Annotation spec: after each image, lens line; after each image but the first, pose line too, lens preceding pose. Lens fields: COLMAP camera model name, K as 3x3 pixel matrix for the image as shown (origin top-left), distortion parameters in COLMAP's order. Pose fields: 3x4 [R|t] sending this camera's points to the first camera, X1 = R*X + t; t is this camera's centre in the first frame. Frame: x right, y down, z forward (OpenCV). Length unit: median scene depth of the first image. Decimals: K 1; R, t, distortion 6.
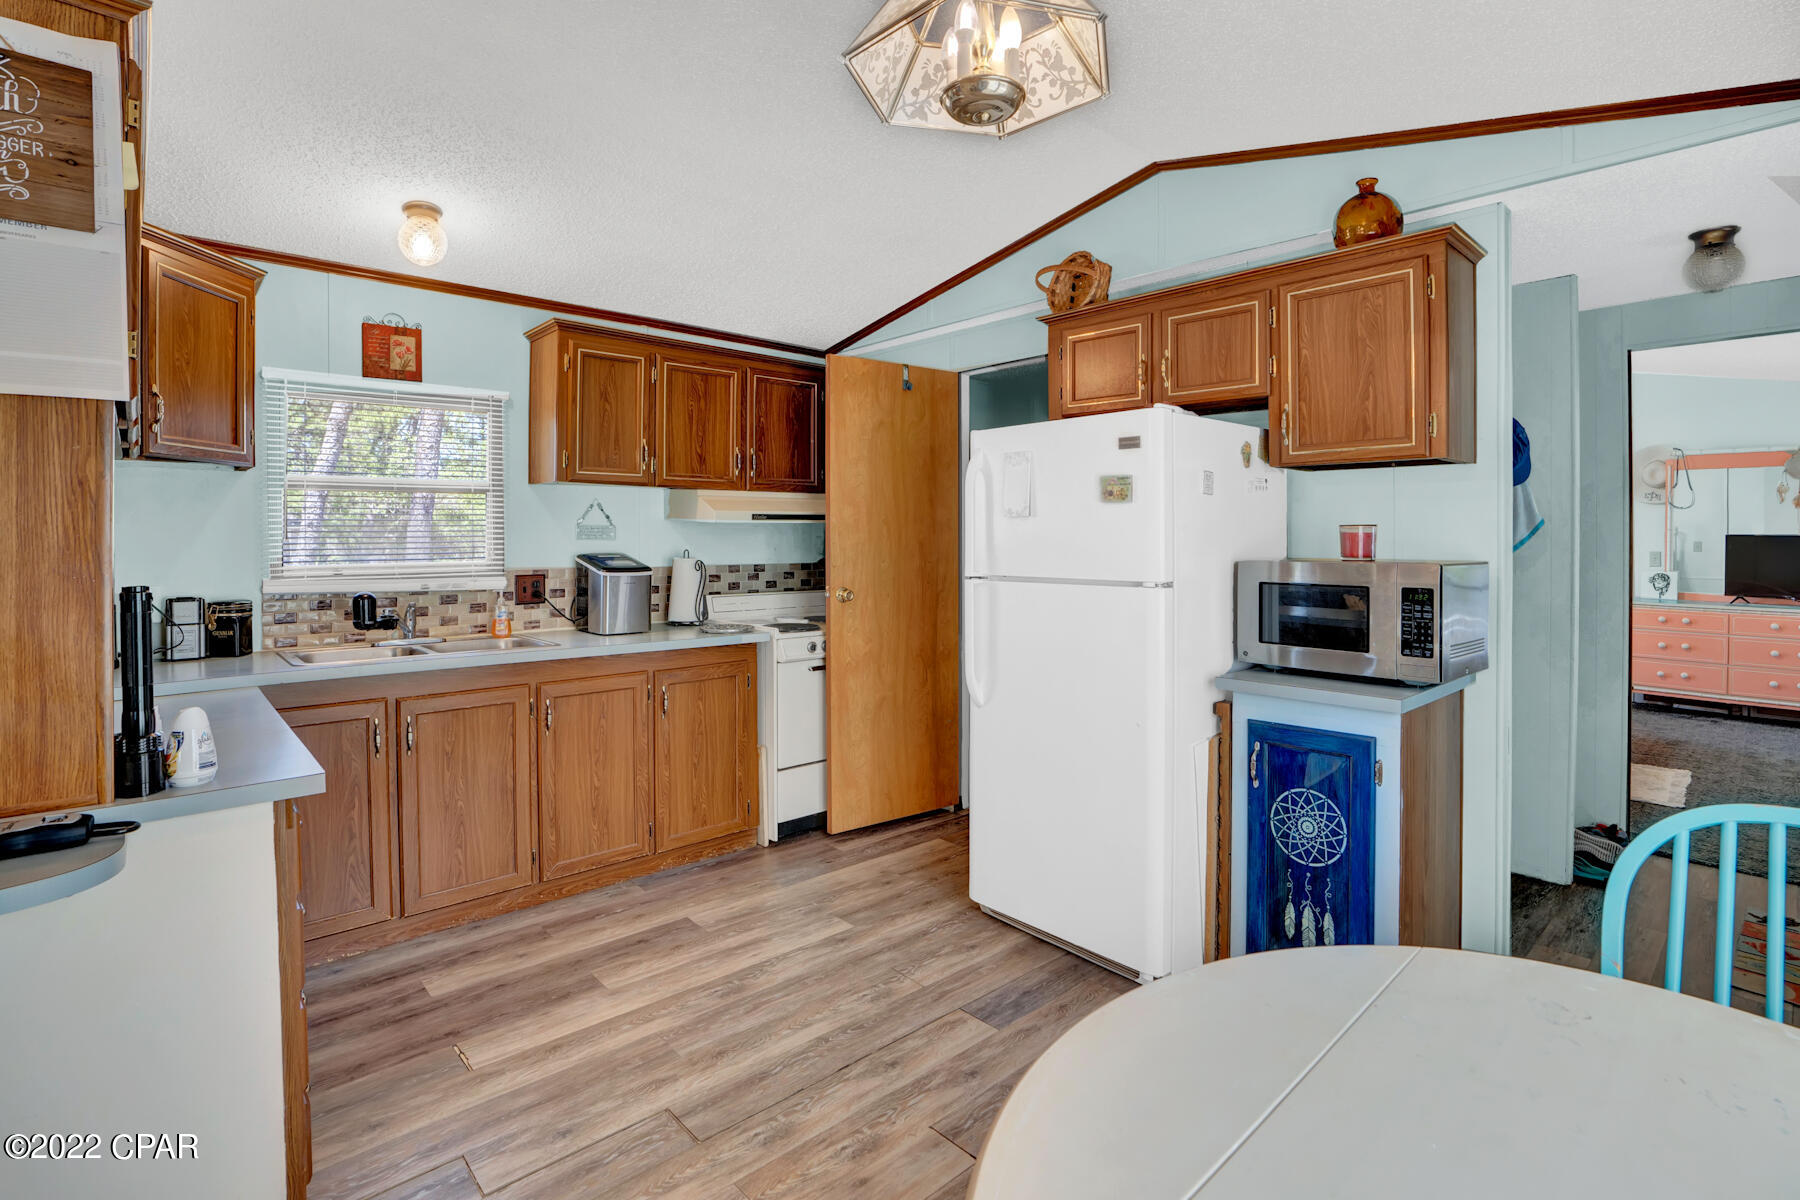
lens RADIAL K [[858.1, 0, 898.9], [0, 858.1, 540.4], [0, 0, 1]] dist [-0.029191, 0.000902]
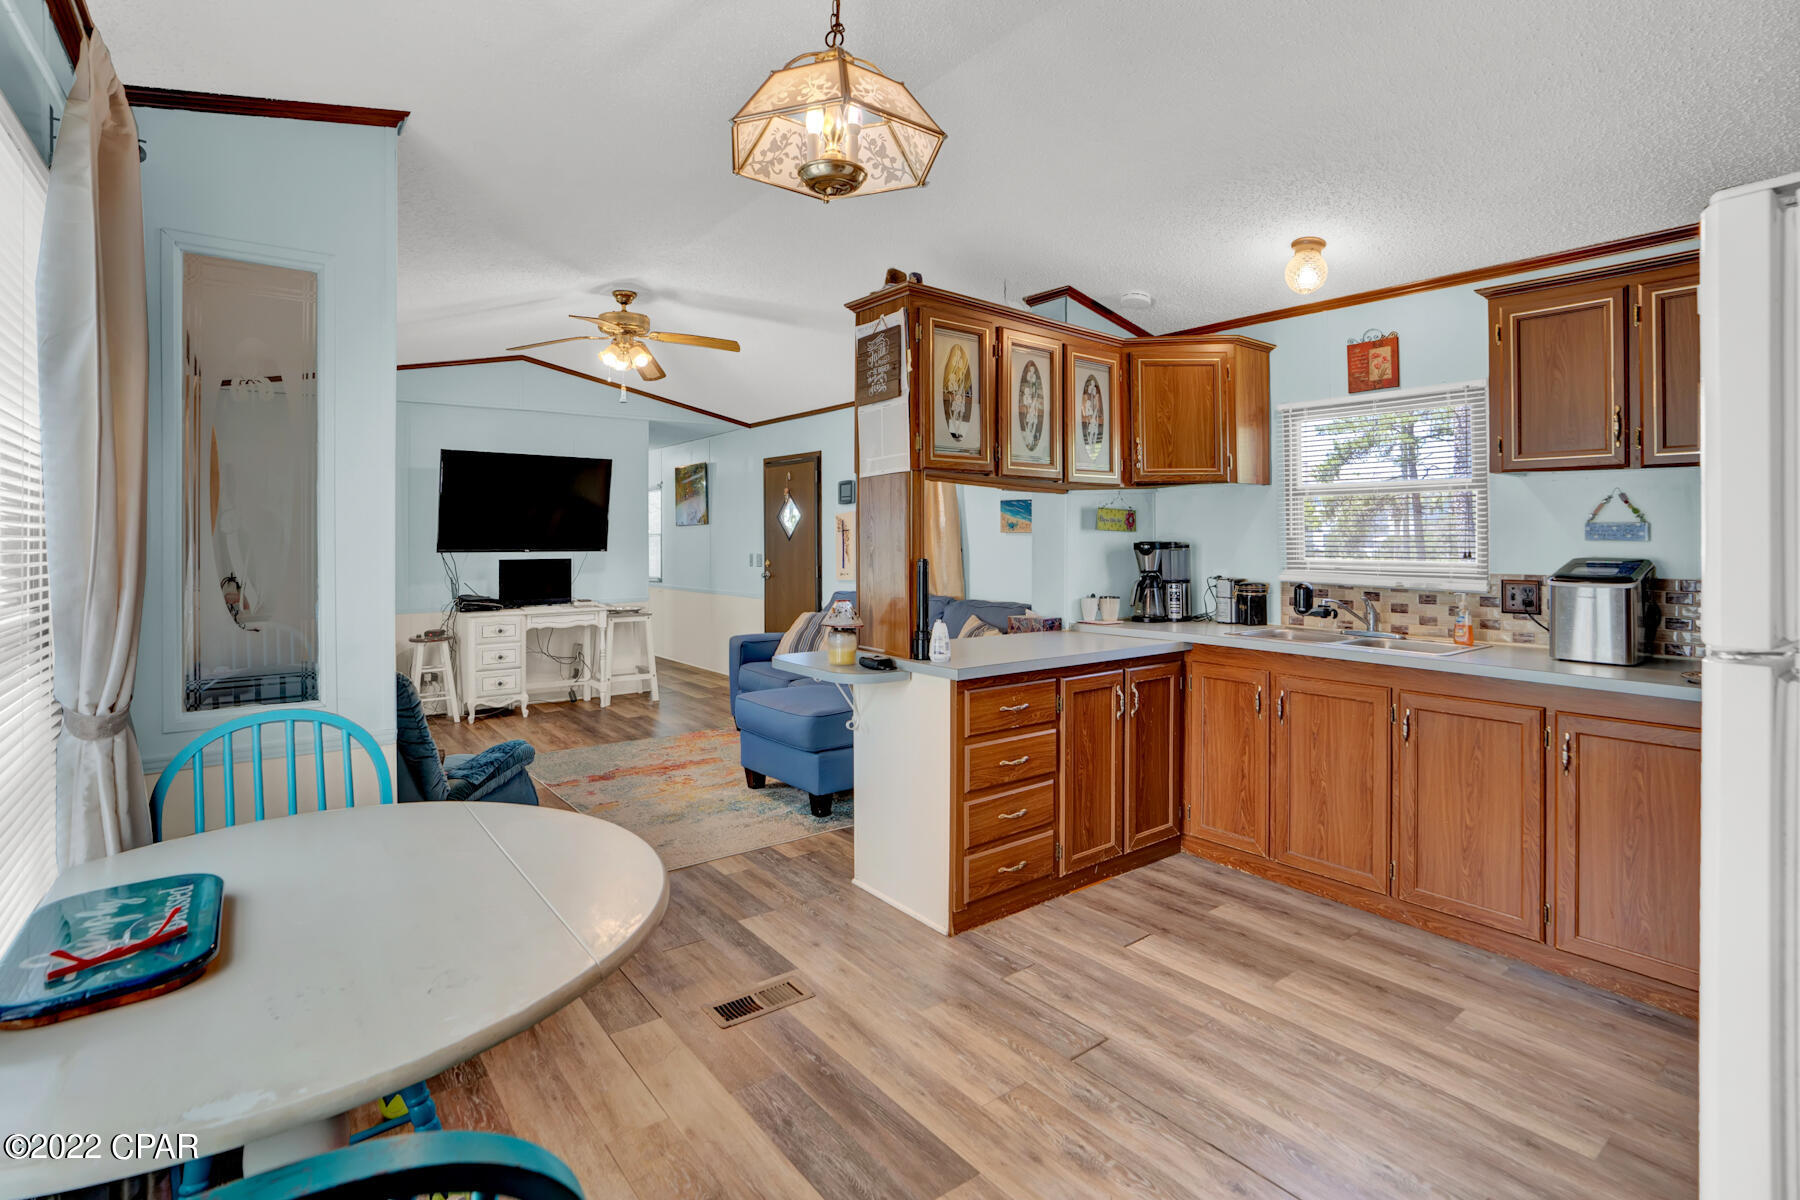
lens RADIAL K [[858.1, 0, 898.9], [0, 858.1, 540.4], [0, 0, 1]] dist [-0.029191, 0.000902]
pose [[-0.065777, 0.006267, -0.997815, 0.637609], [-0.007495, 0.999949, 0.006774, -0.001761], [0.997806, 0.007924, -0.065727, 0.572969]]
